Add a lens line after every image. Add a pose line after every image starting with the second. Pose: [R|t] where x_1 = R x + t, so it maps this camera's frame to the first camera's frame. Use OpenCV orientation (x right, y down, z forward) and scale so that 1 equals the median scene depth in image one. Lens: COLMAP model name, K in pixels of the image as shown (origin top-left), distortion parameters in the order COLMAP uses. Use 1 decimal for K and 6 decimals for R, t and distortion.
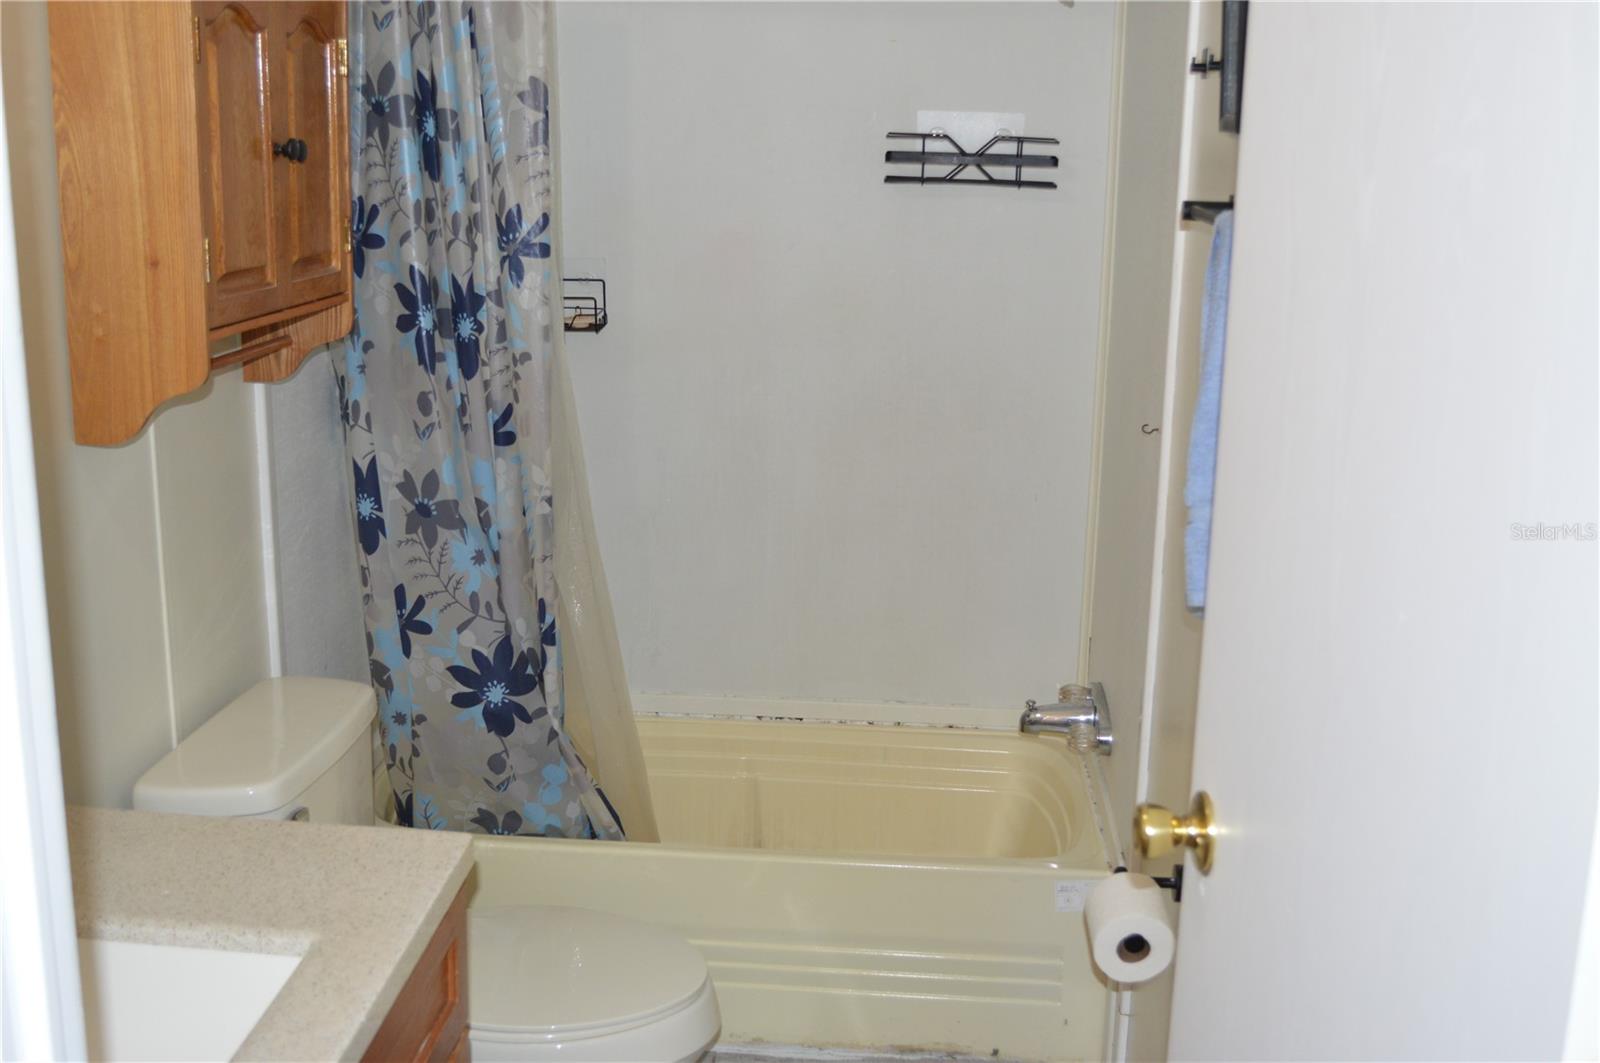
lens RADIAL K [[1753.3, 0, 796.9], [0, 1753.3, 535.7], [0, 0, 1]] dist [-0.043179, 0.000000]
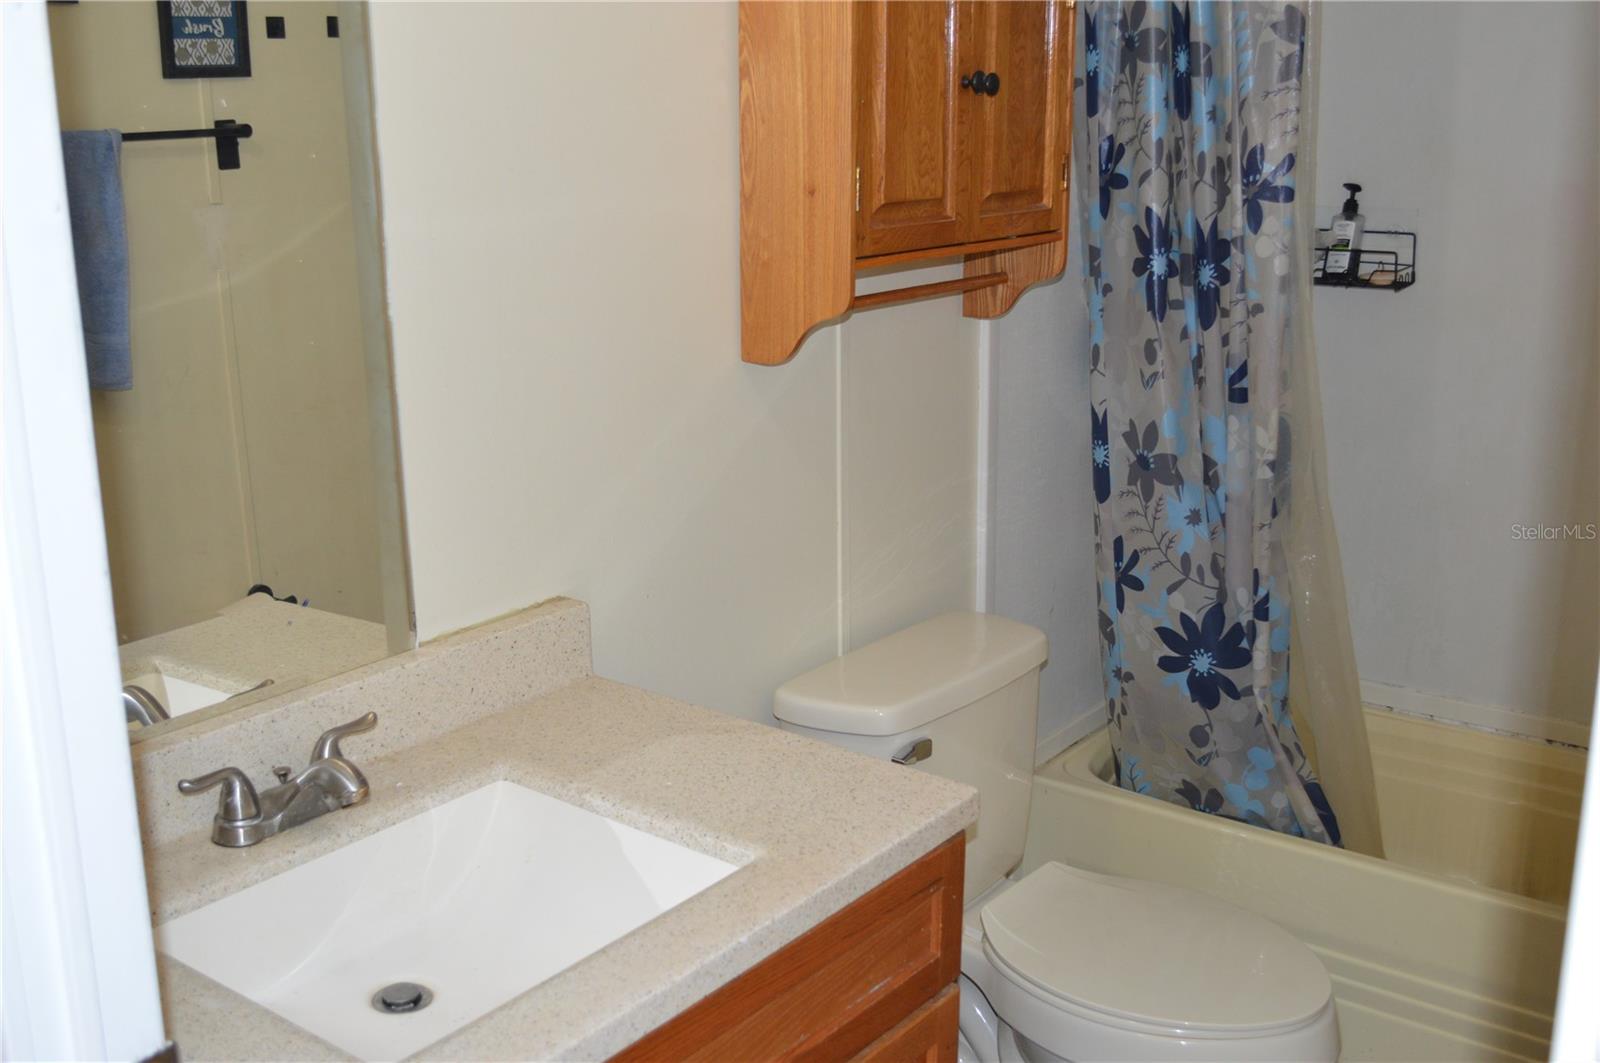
lens RADIAL K [[1753.3, 0, 800.9], [0, 1753.3, 526.8], [0, 0, 1]] dist [-0.043179, 0.000000]
pose [[0.836934, 0.116278, -0.534808, 0.153041], [-0.107457, 0.993062, 0.047750, -0.005137], [0.536650, 0.017505, 0.843623, 0.088270]]
